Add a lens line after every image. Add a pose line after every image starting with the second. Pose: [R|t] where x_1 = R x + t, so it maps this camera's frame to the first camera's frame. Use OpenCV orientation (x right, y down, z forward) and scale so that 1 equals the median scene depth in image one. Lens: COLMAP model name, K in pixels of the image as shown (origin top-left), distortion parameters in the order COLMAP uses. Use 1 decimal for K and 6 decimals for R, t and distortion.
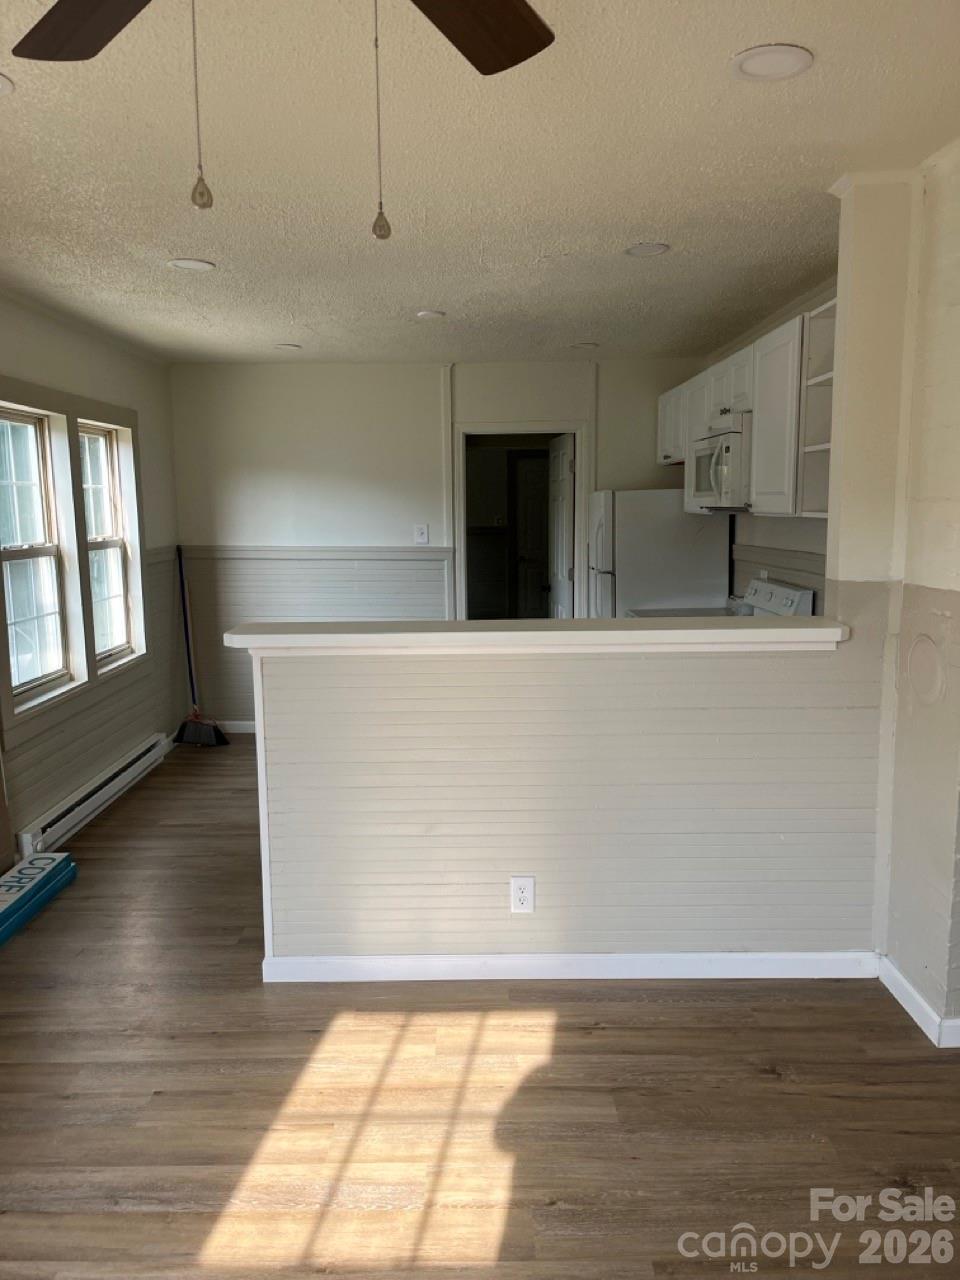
lens RADIAL K [[951.9, 0, 480.0], [0, 951.9, 640.0], [0, 0, 1]] dist [0.084670, -0.104025]
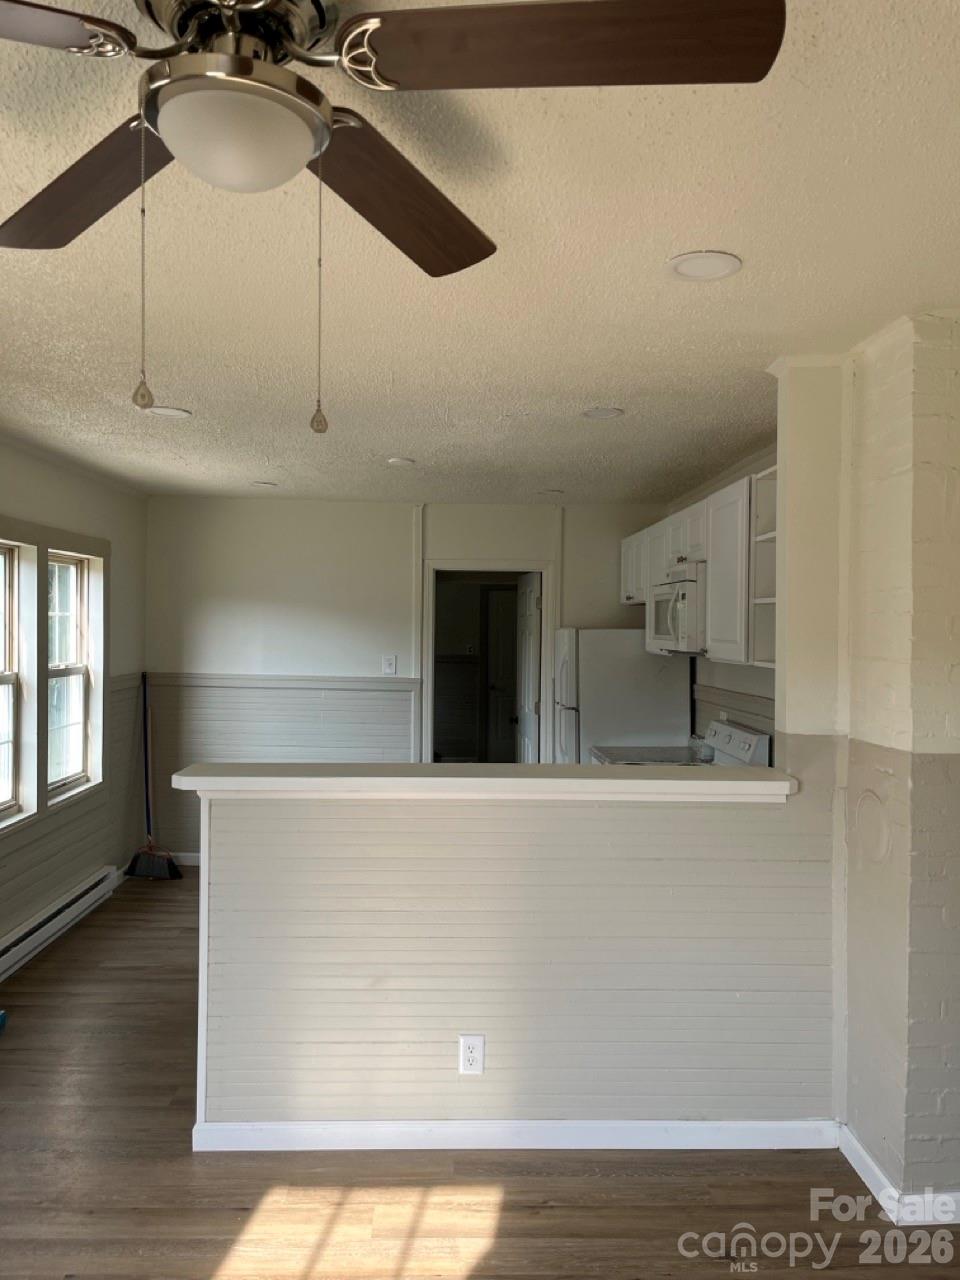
lens RADIAL K [[950.6, 0, 486.6], [0, 950.6, 636.1], [0, 0, 1]] dist [0.093158, -0.119003]
pose [[0.999222, 0.022897, 0.032124, 0.016667], [-0.018379, 0.990747, -0.134475, -0.017006], [-0.034906, 0.133780, 0.990396, -0.007476]]
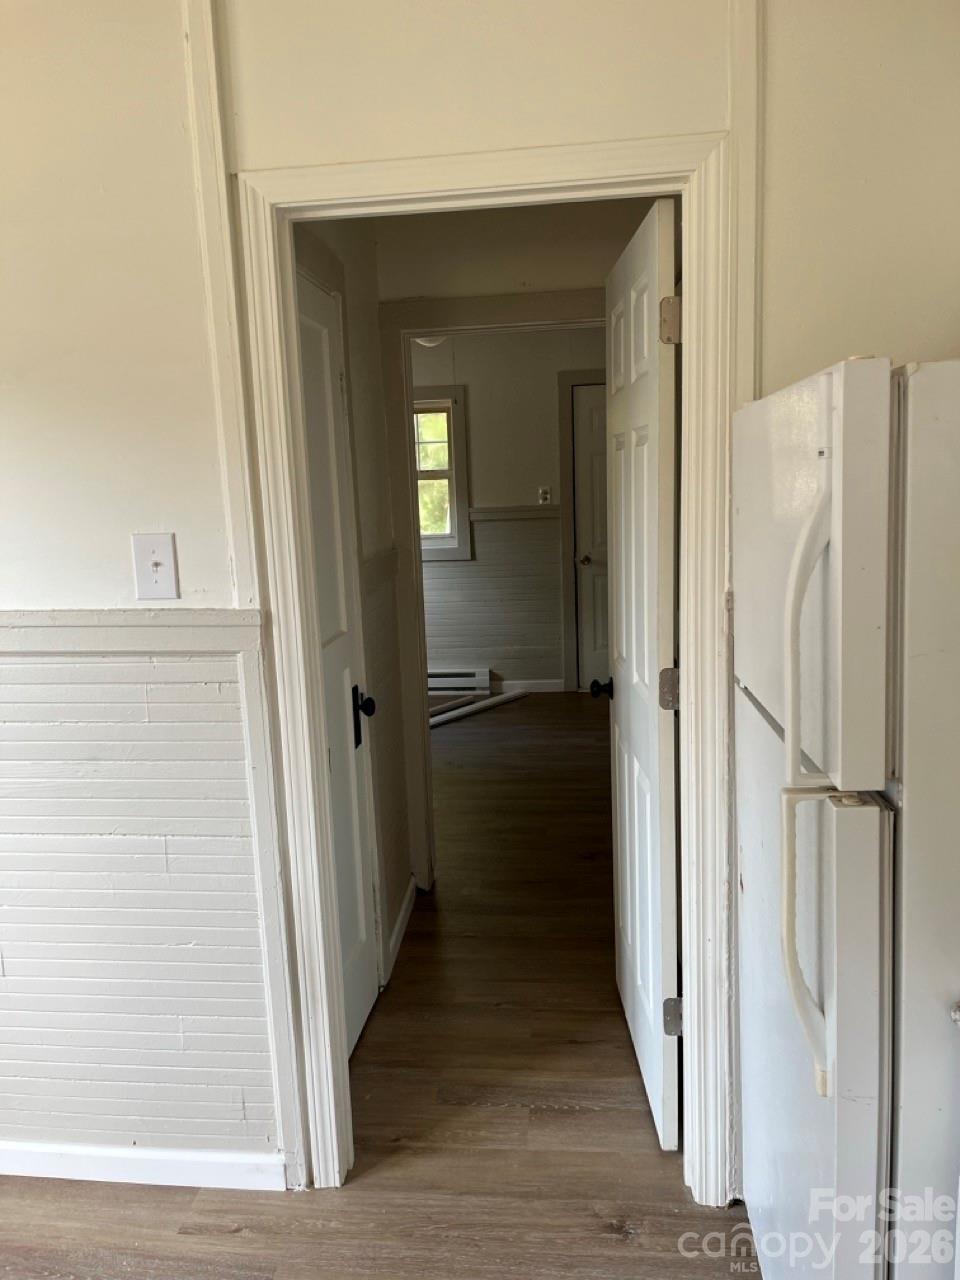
lens RADIAL K [[951.9, 0, 480.0], [0, 951.9, 640.0], [0, 0, 1]] dist [0.084670, -0.104025]
pose [[0.994466, -0.007814, -0.104765, 0.140215], [0.011083, 0.999468, 0.030660, -0.193778], [0.104470, -0.031651, 0.994024, 1.431600]]
